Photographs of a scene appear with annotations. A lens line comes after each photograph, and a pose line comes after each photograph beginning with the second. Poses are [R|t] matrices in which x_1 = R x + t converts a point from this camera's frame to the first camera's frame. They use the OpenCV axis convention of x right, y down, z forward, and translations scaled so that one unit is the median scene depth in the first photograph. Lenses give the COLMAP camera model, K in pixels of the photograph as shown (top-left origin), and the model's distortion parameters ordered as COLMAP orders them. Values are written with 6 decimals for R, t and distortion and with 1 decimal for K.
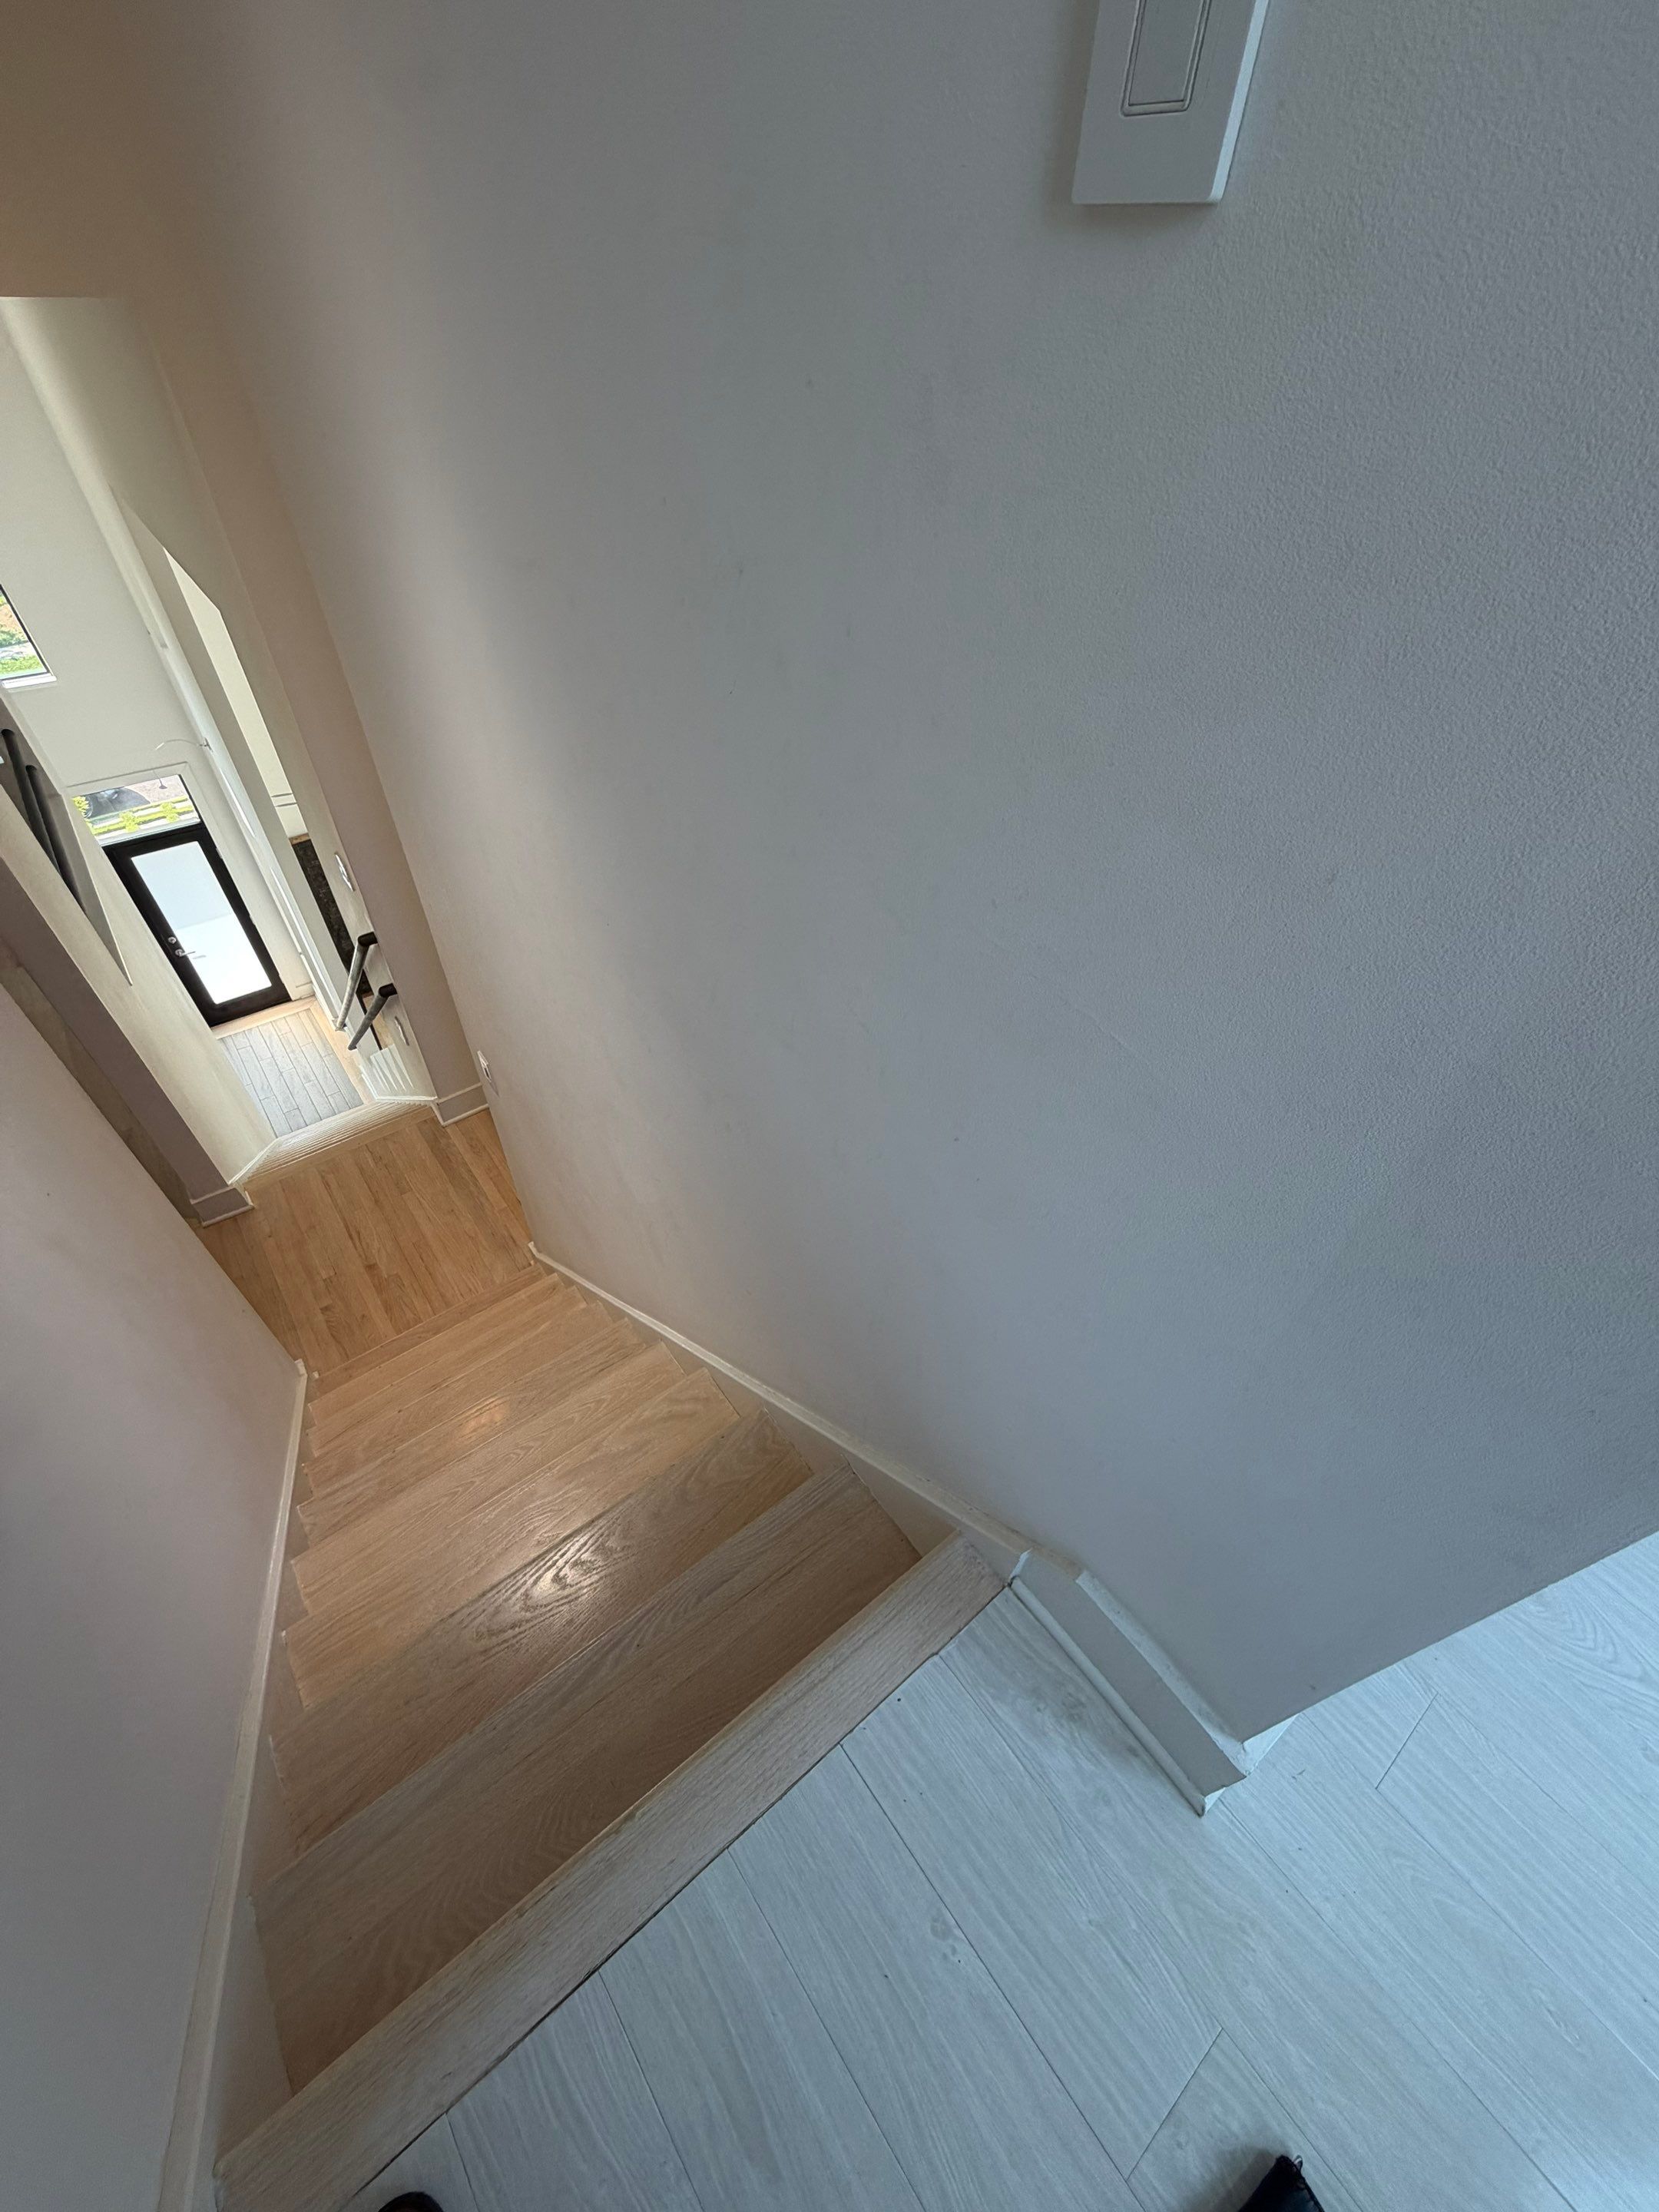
lens RADIAL K [[887.5, 0, 829.5], [0, 887.5, 1106.0], [0, 0, 1]] dist [-0.001403, -0.000097]
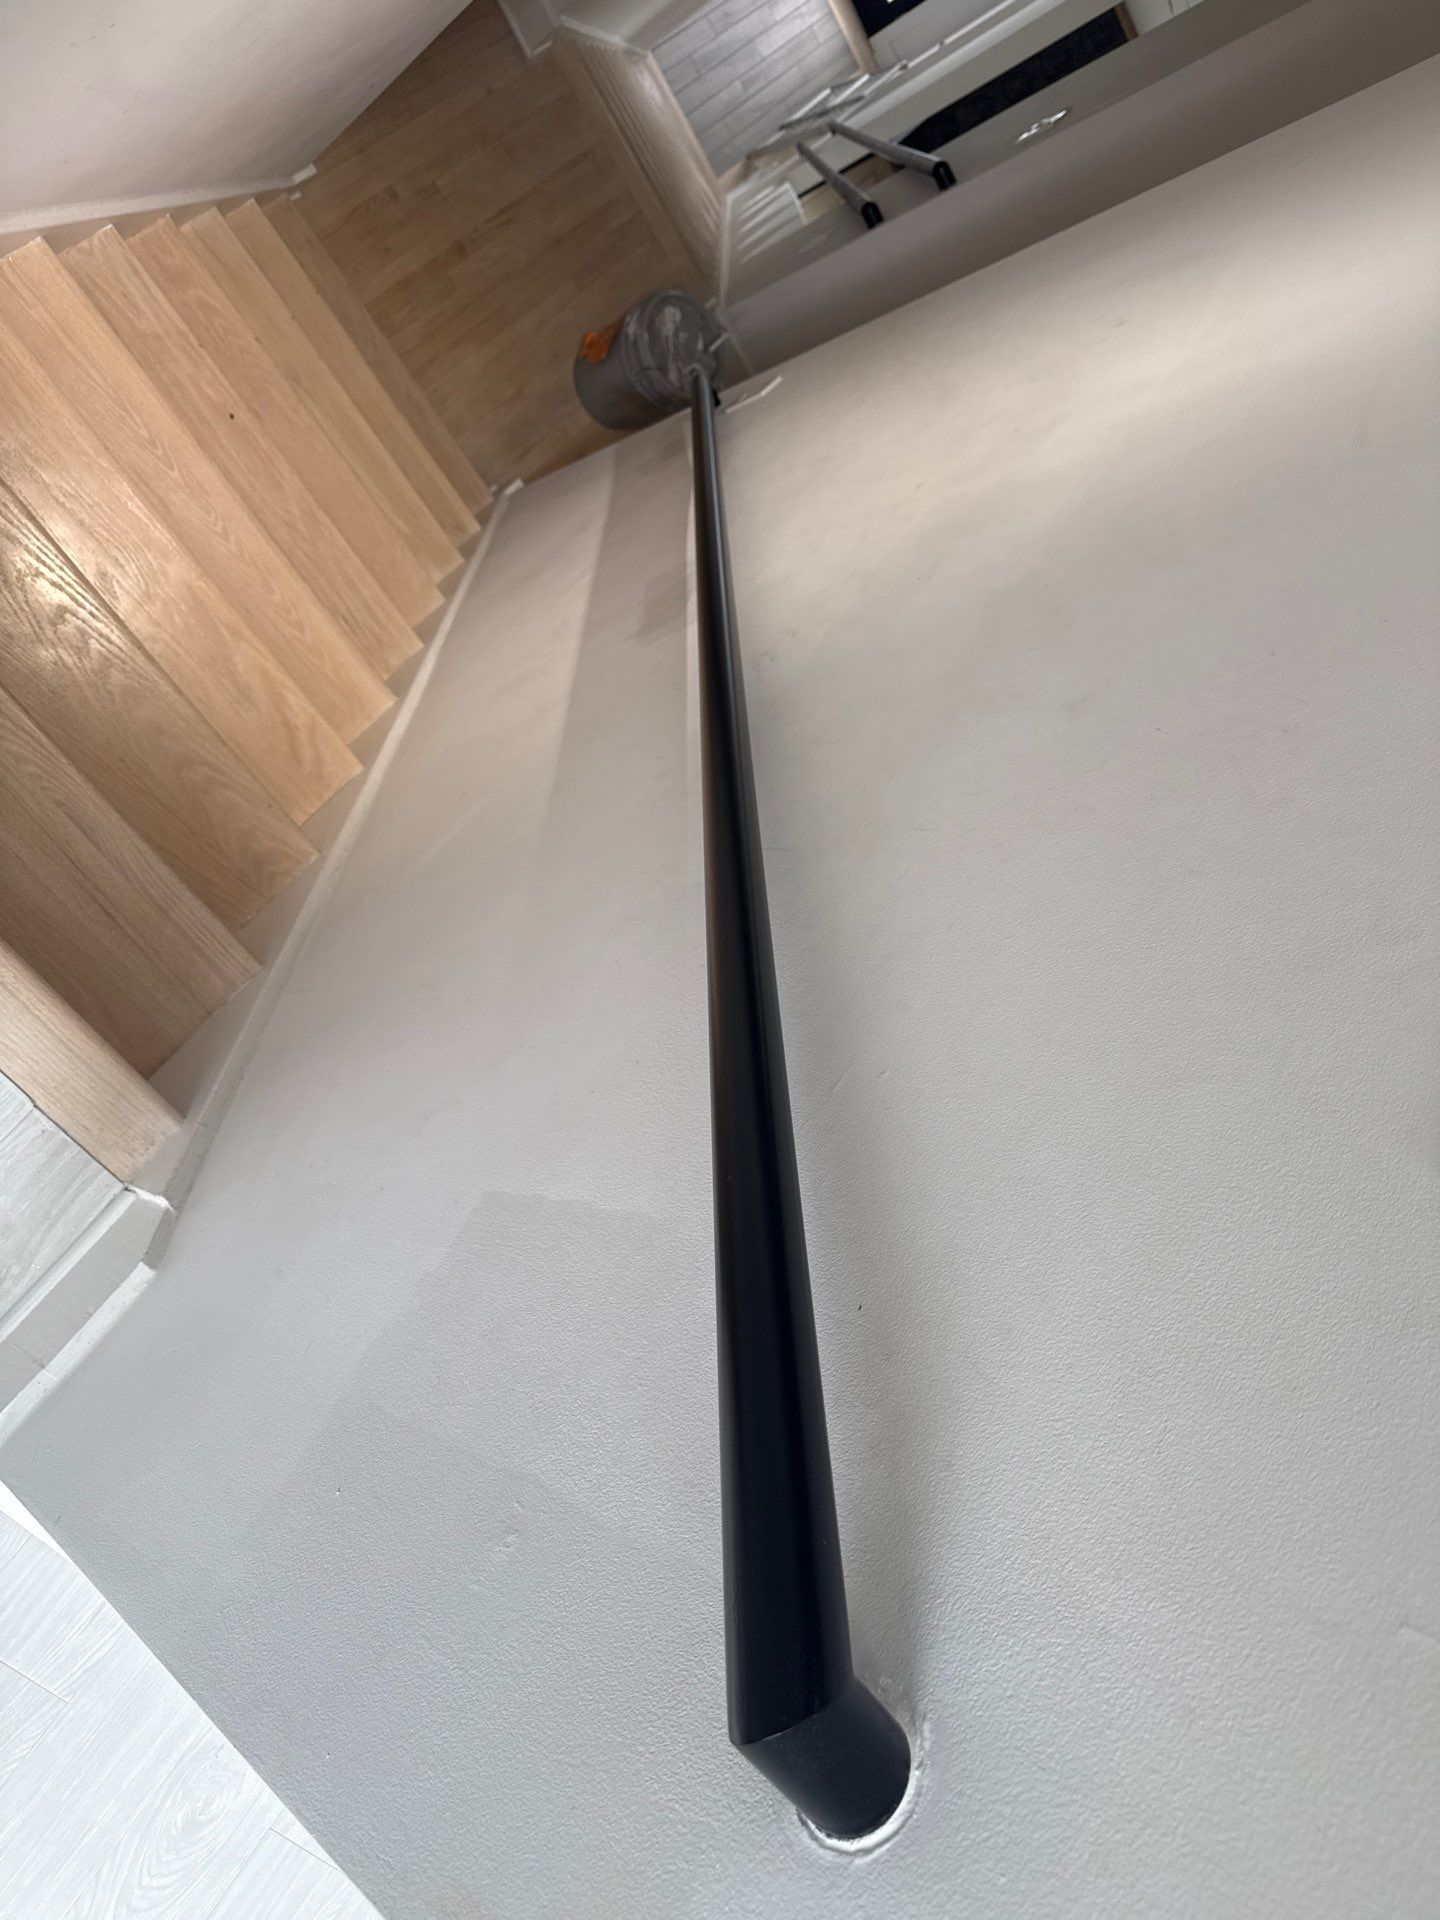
lens RADIAL K [[1401.9, 0, 720.0], [0, 1401.9, 960.0], [0, 0, 1]] dist [-0.005914, -0.005843]
pose [[0.105781, 0.993589, 0.039880, 0.001259], [-0.991873, 0.102577, 0.075276, -0.075224], [0.070702, -0.047518, 0.996365, -0.147180]]
